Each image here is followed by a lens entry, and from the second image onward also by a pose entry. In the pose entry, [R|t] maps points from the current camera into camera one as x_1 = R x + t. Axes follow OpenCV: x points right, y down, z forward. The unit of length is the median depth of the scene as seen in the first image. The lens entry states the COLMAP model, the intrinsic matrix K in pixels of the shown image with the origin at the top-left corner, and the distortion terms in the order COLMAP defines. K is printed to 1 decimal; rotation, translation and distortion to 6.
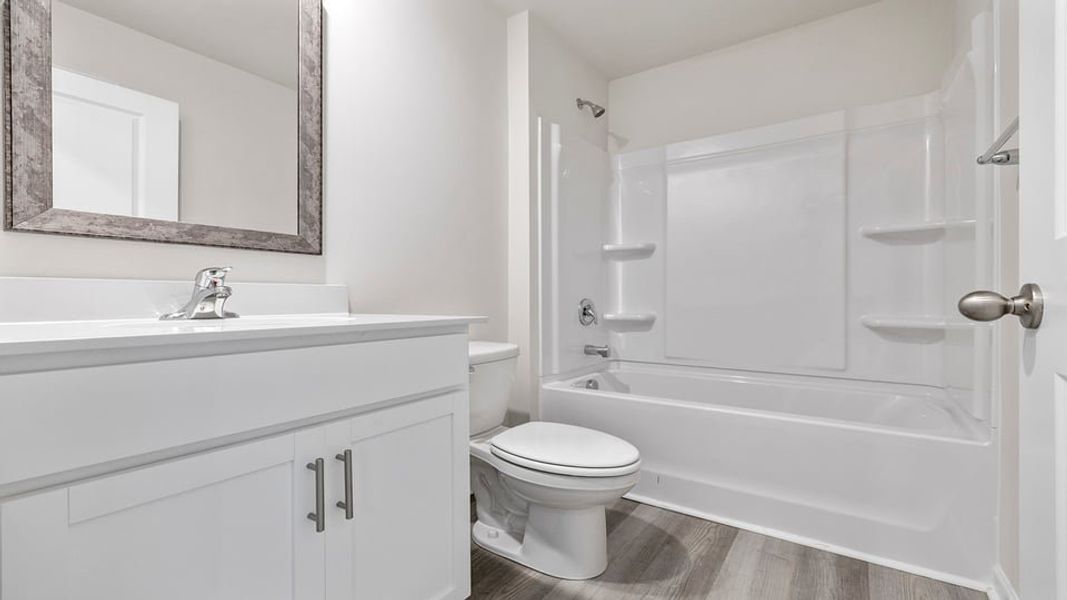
lens RADIAL K [[461.8, 0, 533.9], [0, 461.8, 292.9], [0, 0, 1]] dist [-0.001390, -0.000143]
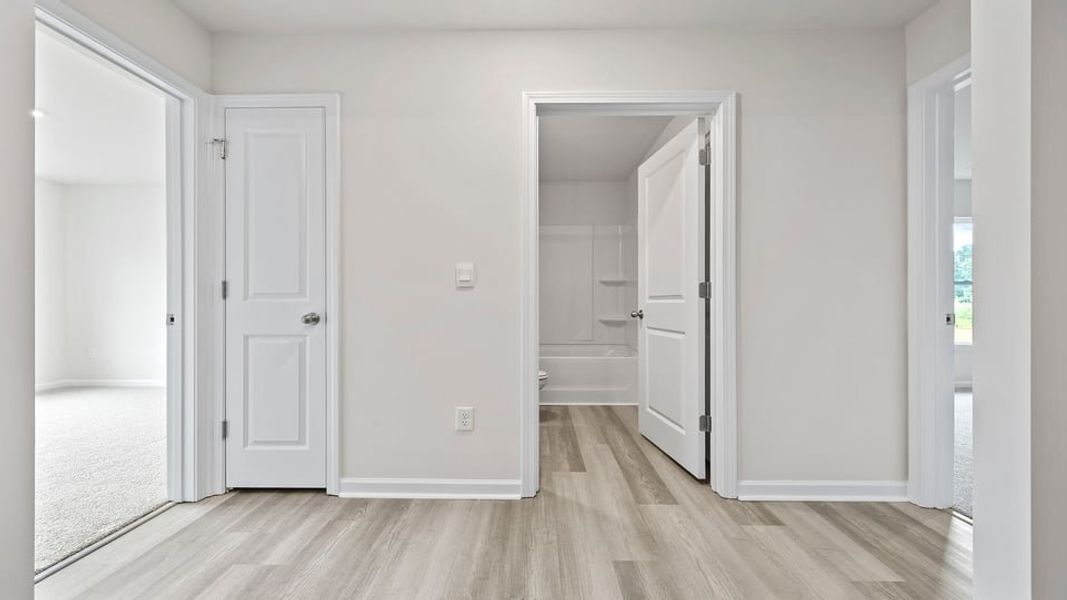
lens RADIAL K [[461.8, 0, 533.9], [0, 461.8, 292.9], [0, 0, 1]] dist [-0.001390, -0.000143]
pose [[0.856502, -0.000045, 0.516144, -0.920178], [0.004558, 0.999962, -0.007477, -0.062377], [-0.516124, 0.008757, 0.856469, -0.985433]]
